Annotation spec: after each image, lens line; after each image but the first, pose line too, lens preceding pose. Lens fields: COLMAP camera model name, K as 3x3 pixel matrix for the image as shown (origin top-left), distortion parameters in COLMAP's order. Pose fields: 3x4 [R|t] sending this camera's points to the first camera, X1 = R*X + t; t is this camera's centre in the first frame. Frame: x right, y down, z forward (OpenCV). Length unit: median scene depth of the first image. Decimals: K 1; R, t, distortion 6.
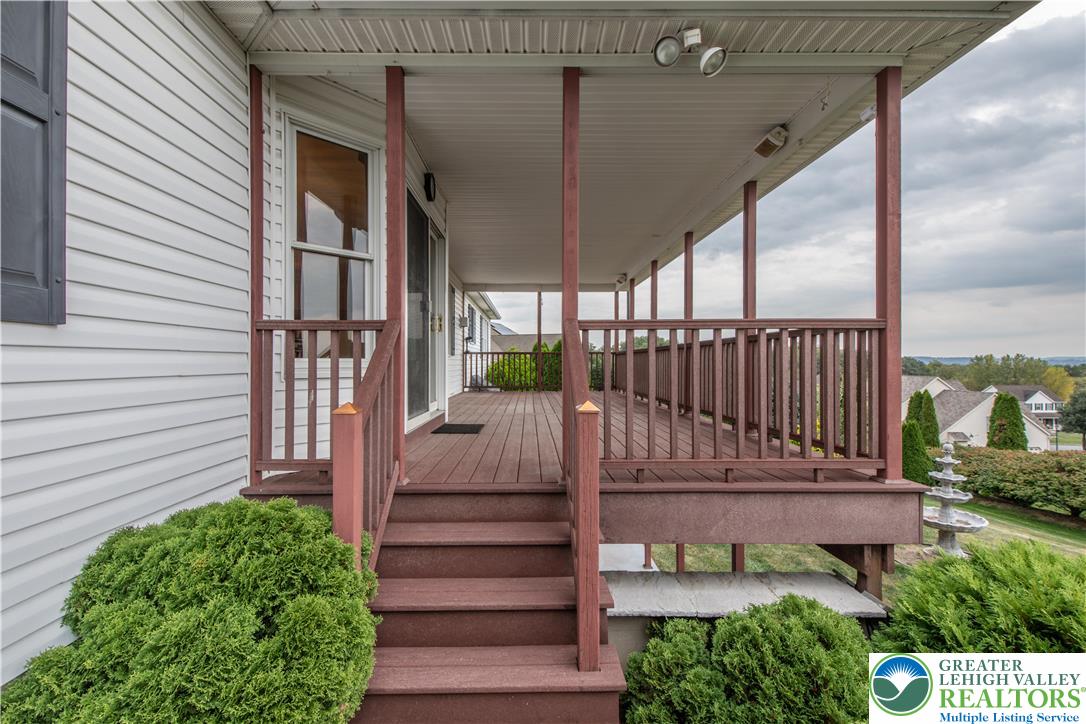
lens RADIAL K [[479.1, 0, 526.0], [0, 479.1, 374.7], [0, 0, 1]] dist [0.017285, -0.005970]
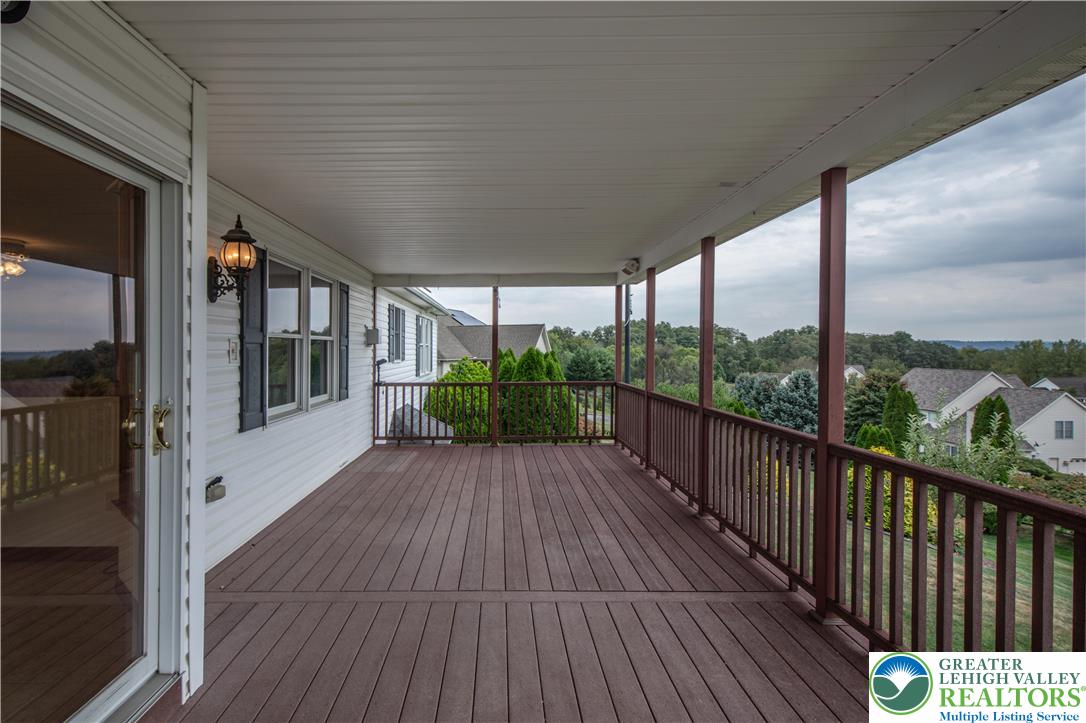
lens RADIAL K [[525.3, 0, 483.1], [0, 525.3, 350.2], [0, 0, 1]] dist [0.012003, -0.000142]
pose [[0.999661, -0.003315, -0.025823, 0.029021], [0.002832, 0.999821, -0.018718, -0.076180], [0.025881, 0.018639, 0.999491, 0.309105]]
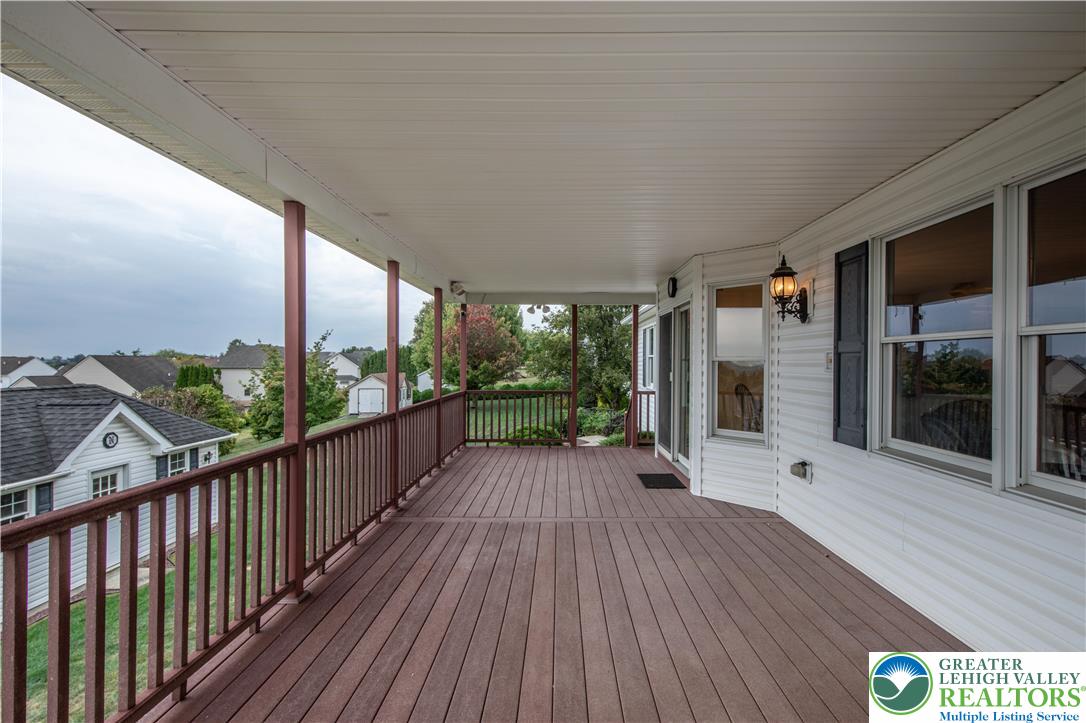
lens RADIAL K [[479.1, 0, 552.1], [0, 479.1, 361.7], [0, 0, 1]] dist [0.017285, -0.005970]
pose [[-0.999918, -0.003067, 0.012422, 0.046728], [-0.002722, 0.999613, 0.027691, -0.091598], [-0.012503, 0.027655, -0.999539, 1.028868]]
